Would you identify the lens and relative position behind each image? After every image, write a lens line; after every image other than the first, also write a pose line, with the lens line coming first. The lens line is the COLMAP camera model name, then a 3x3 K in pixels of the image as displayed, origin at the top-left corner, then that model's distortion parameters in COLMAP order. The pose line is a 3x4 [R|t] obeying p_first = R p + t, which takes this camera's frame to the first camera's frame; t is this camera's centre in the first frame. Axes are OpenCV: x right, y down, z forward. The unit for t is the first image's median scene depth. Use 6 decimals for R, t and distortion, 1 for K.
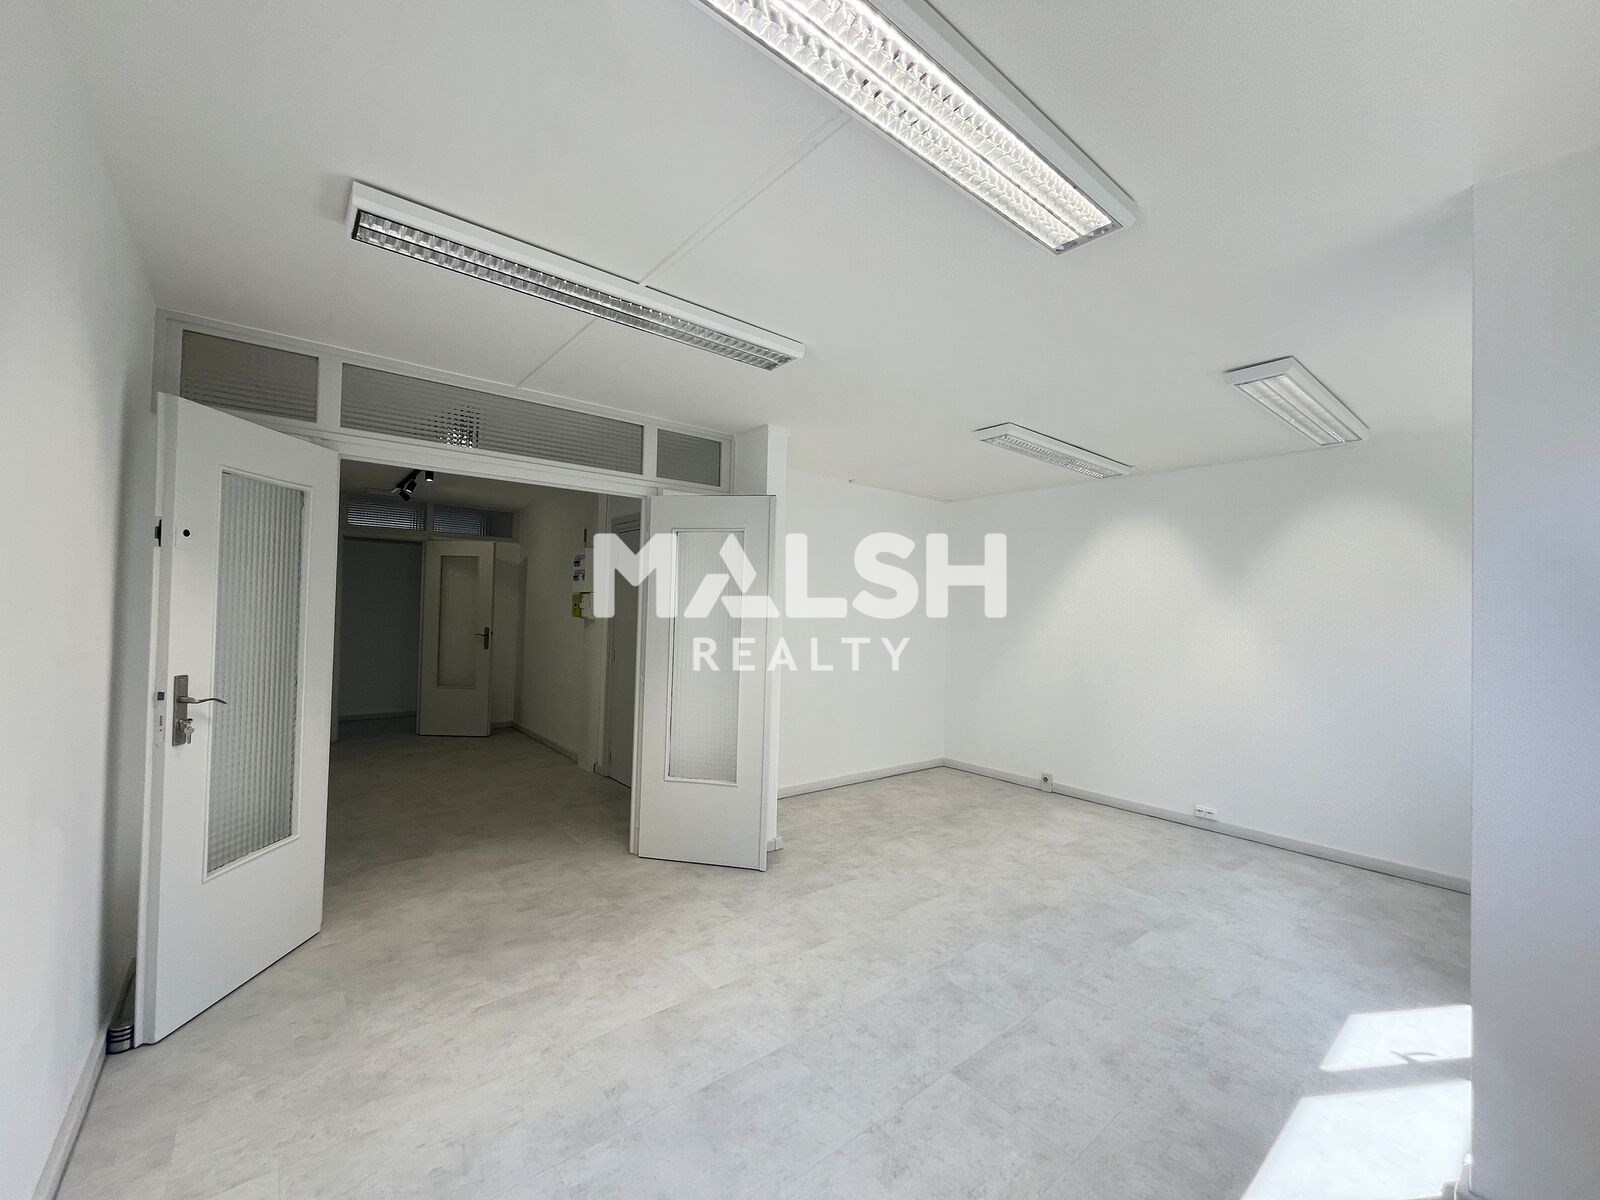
lens RADIAL K [[640.8, 0, 800.0], [0, 640.8, 600.0], [0, 0, 1]] dist [-0.001200, -0.000142]
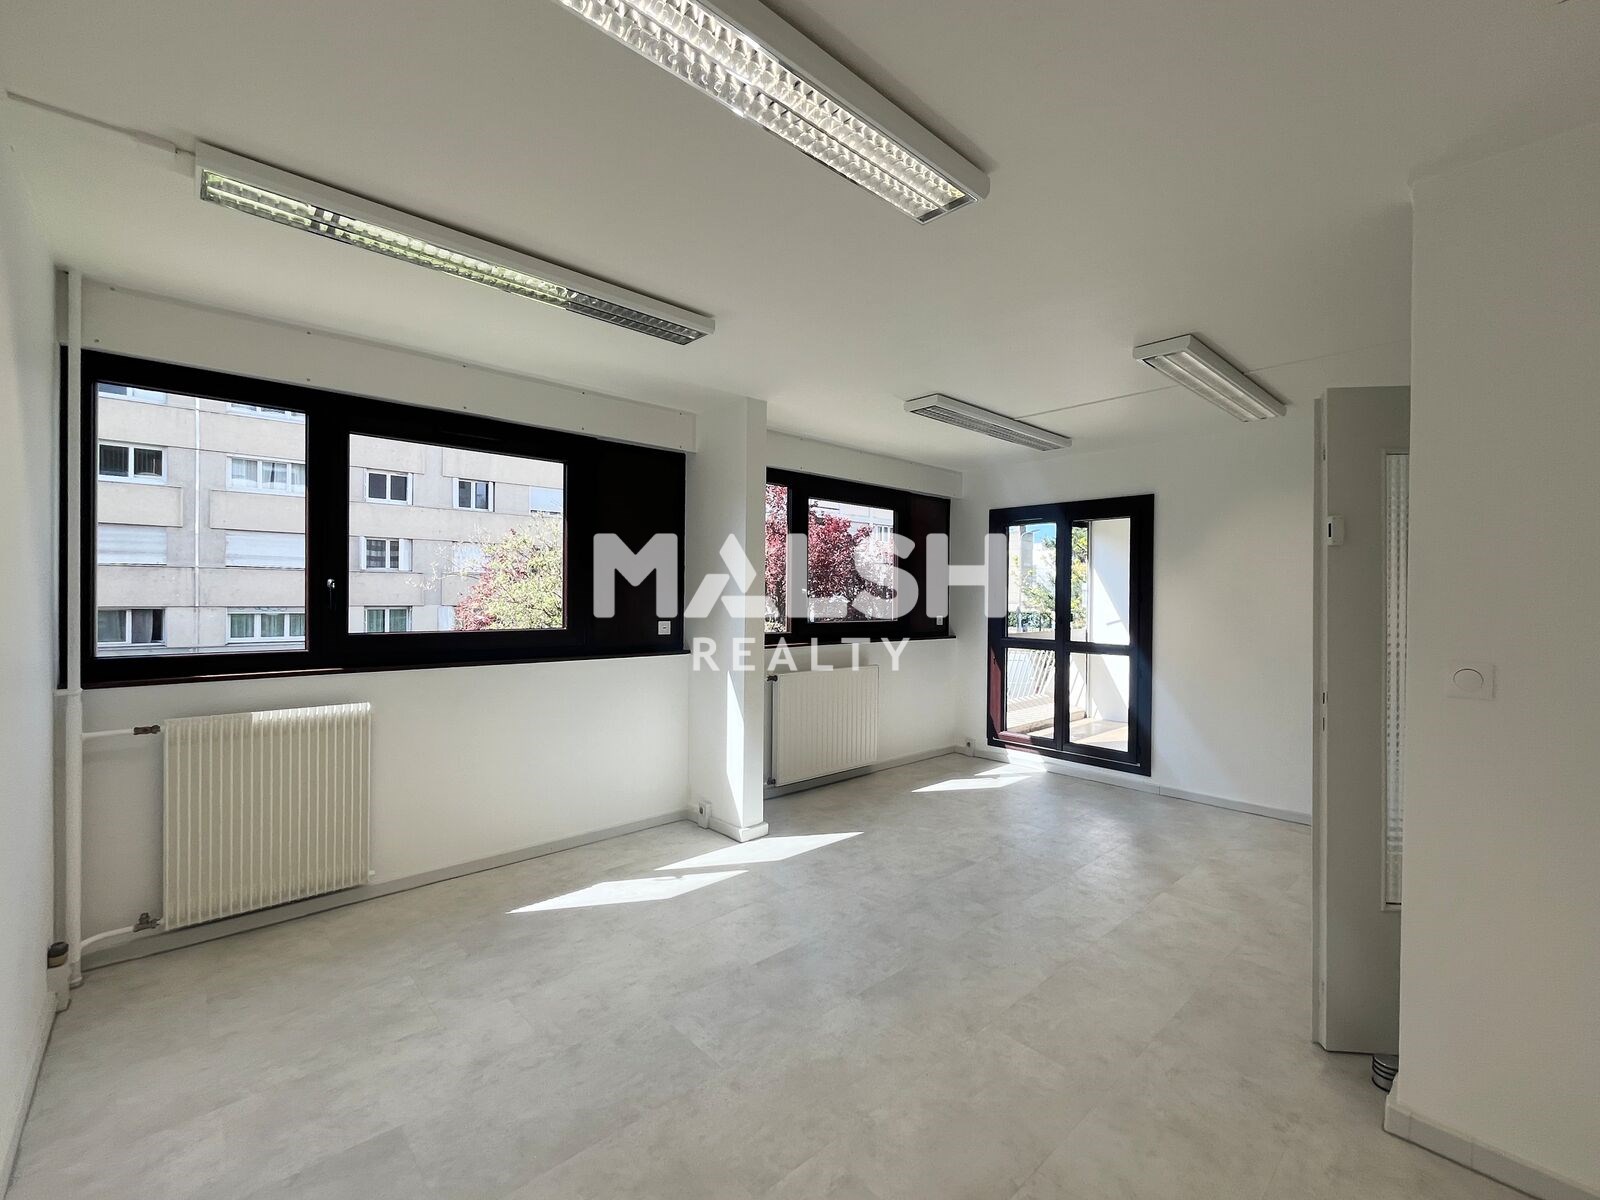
lens RADIAL K [[640.8, 0, 800.0], [0, 640.8, 600.0], [0, 0, 1]] dist [-0.001200, -0.000142]
pose [[-0.999336, -0.034863, -0.010576, 0.577503], [-0.034772, 0.999358, -0.008635, 0.049144], [0.010871, -0.008262, -0.999907, 2.092323]]
